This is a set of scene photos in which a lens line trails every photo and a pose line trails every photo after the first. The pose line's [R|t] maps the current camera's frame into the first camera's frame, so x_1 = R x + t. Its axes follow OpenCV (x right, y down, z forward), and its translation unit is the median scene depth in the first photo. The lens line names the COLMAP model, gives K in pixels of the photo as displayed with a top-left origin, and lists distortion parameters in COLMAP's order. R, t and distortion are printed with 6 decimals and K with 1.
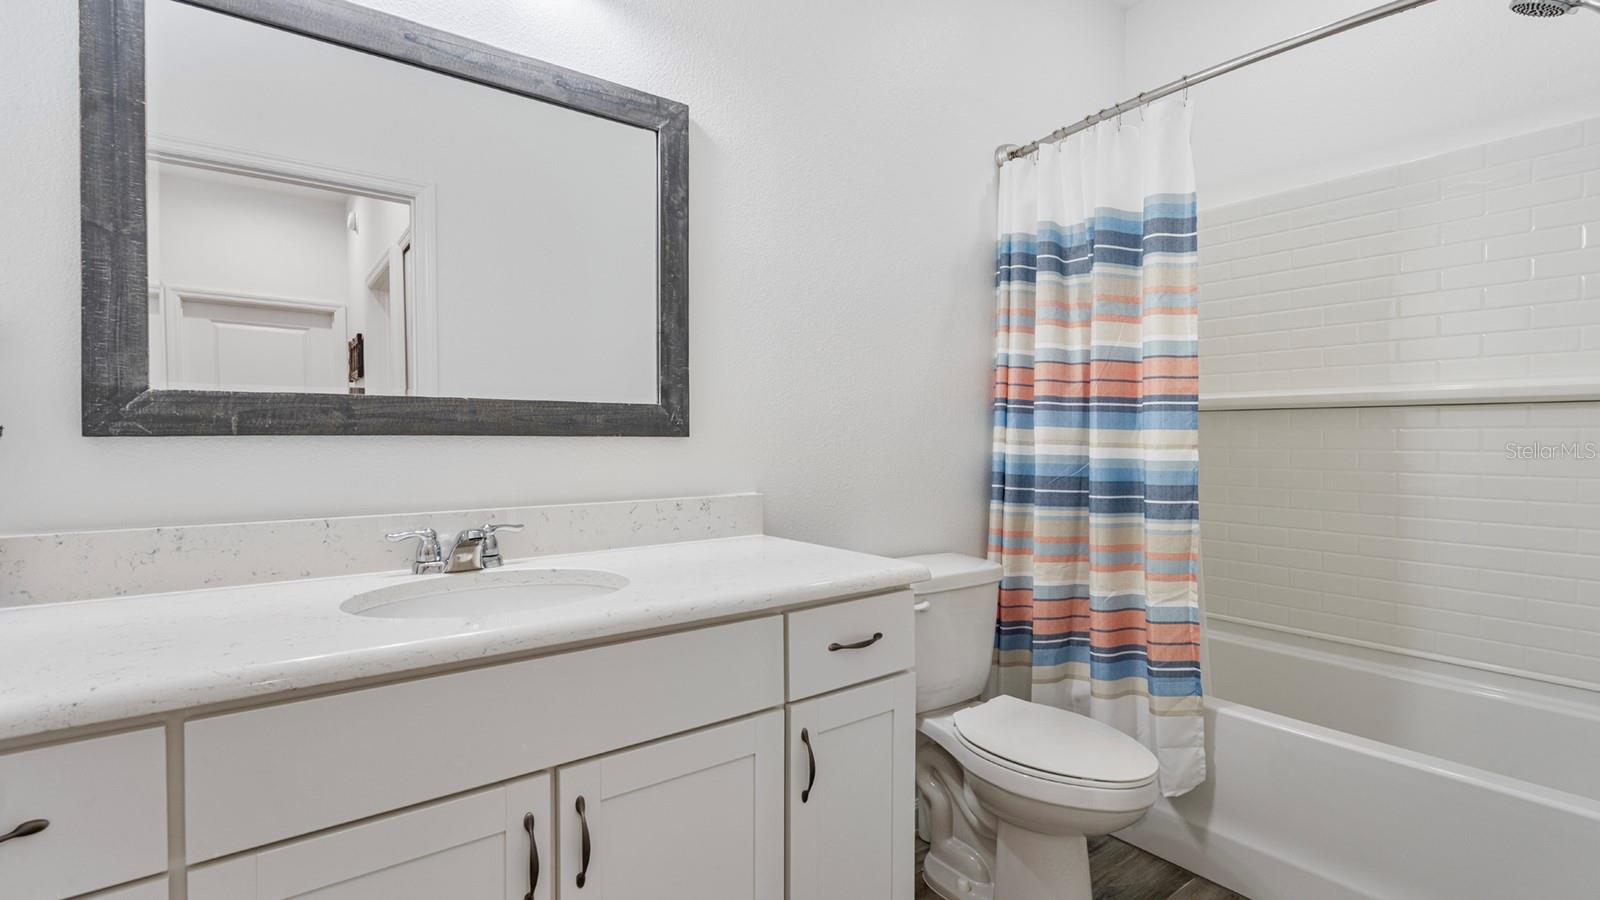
lens RADIAL K [[728.7, 0, 793.1], [0, 728.7, 446.5], [0, 0, 1]] dist [-0.002171, 0.000797]
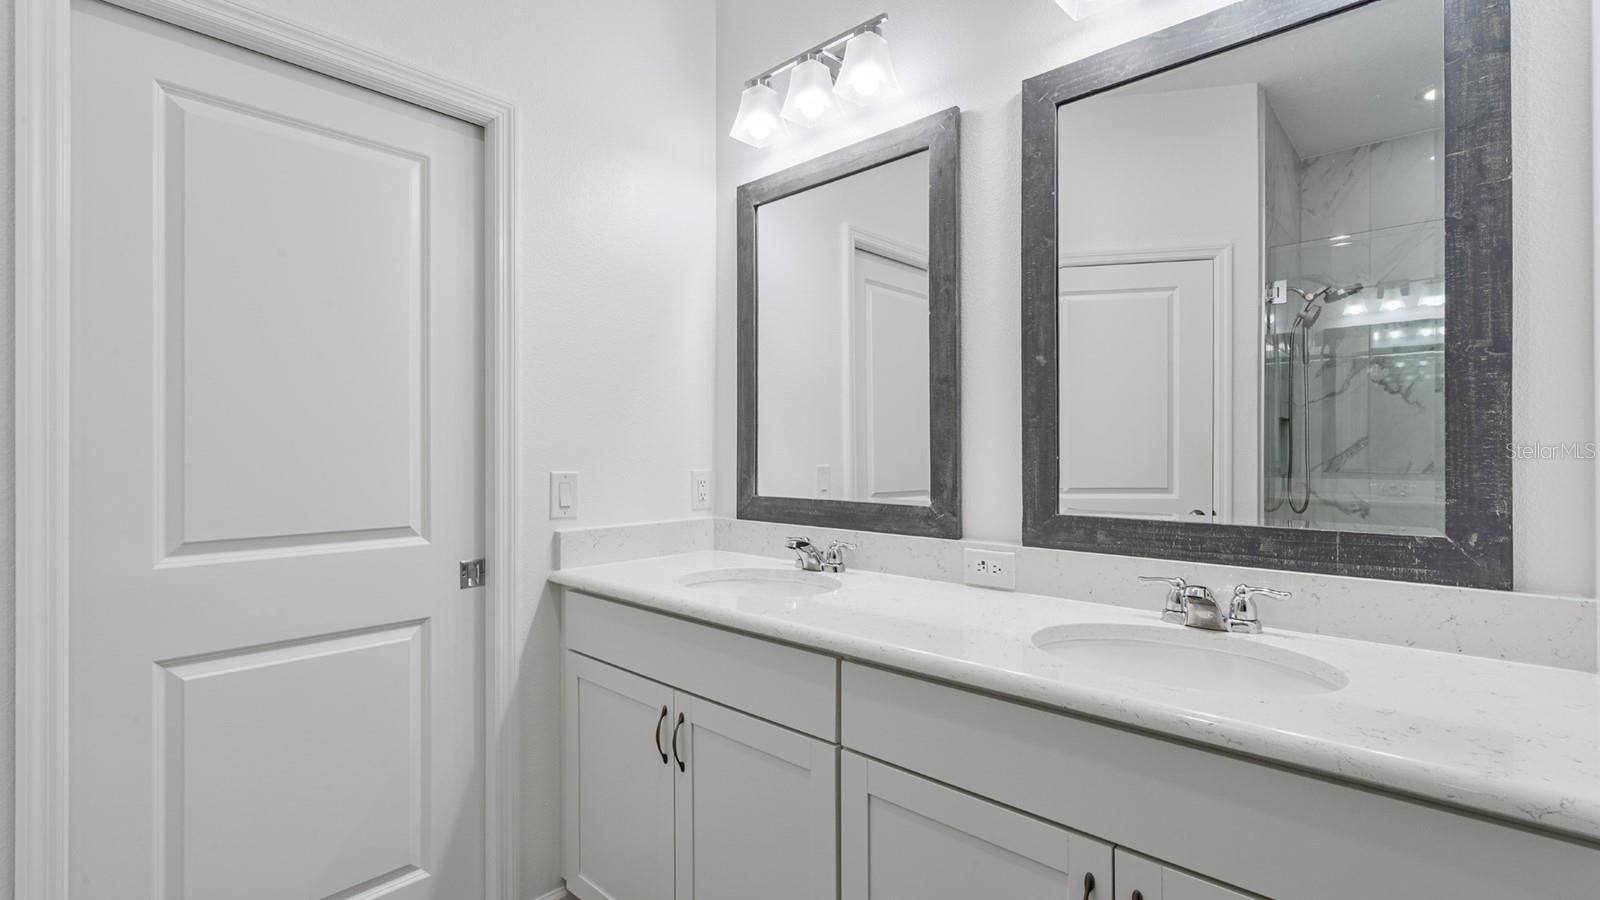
lens RADIAL K [[728.7, 0, 793.1], [0, 728.7, 446.5], [0, 0, 1]] dist [-0.002171, 0.000797]
pose [[0.189375, -0.021677, -0.981665, 1.323738], [-0.005638, 0.999716, -0.023164, -0.174227], [0.981889, 0.009921, 0.189199, 0.644238]]
